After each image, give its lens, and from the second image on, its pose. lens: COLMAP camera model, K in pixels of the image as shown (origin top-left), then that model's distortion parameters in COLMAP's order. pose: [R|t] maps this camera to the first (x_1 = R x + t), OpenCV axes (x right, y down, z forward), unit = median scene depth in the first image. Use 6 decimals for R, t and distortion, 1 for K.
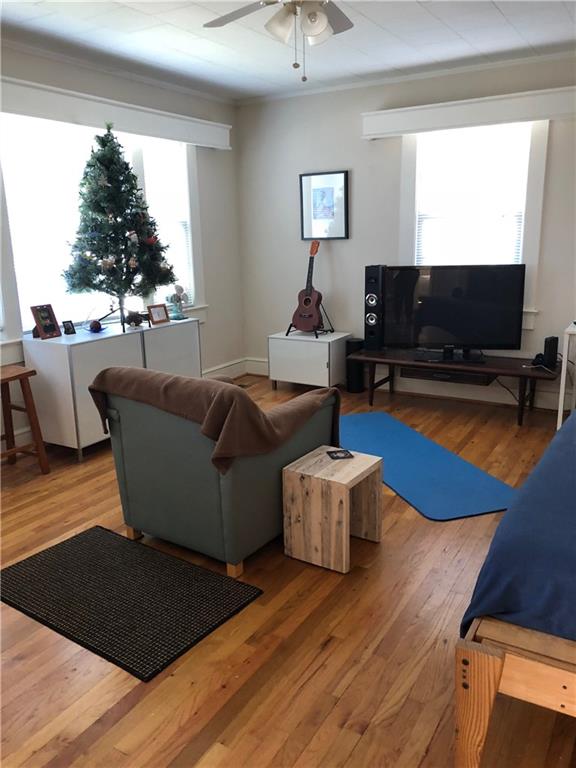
lens RADIAL K [[625.9, 0, 285.2], [0, 625.9, 383.3], [0, 0, 1]] dist [0.026010, -0.010377]
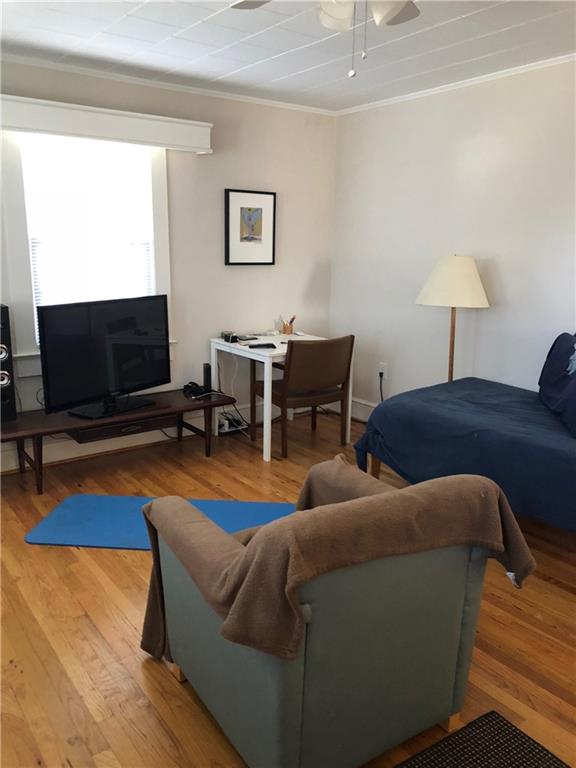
lens RADIAL K [[625.9, 0, 284.7], [0, 625.9, 385.0], [0, 0, 1]] dist [0.026010, -0.010377]
pose [[0.389902, -0.184646, 0.902154, -0.438766], [0.210942, 0.971549, 0.107682, -0.120757], [-0.896370, 0.148317, 0.417759, 0.458713]]
